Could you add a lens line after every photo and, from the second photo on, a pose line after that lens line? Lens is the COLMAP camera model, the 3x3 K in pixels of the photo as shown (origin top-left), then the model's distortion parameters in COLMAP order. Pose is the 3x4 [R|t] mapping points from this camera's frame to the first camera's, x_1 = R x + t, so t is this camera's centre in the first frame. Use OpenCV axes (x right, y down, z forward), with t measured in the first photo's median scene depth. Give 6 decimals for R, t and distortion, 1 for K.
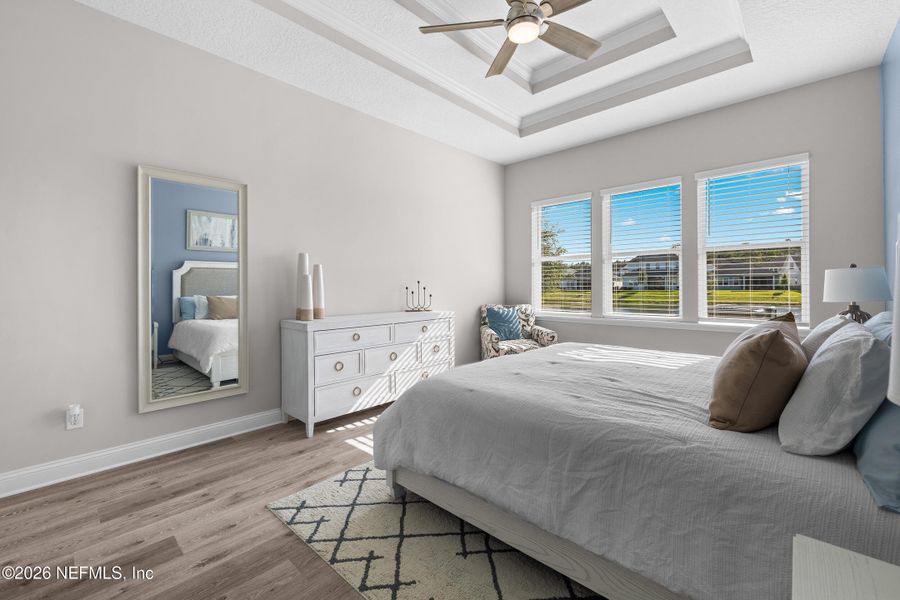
lens RADIAL K [[377.8, 0, 449.8], [0, 377.8, 288.5], [0, 0, 1]] dist [-0.023979, 0.000027]
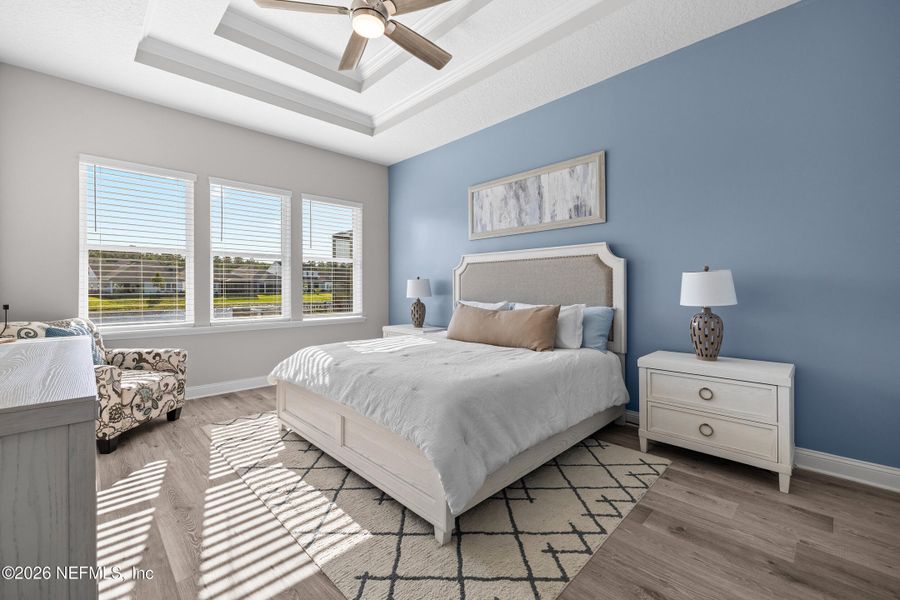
lens RADIAL K [[376.2, 0, 448.0], [0, 376.2, 289.8], [0, 0, 1]] dist [-0.000729, -0.000200]
pose [[0.042404, 0.002269, 0.999098, -0.974771], [0.005470, 0.999982, -0.002503, 0.004064], [-0.999086, 0.005572, 0.042391, 0.956940]]
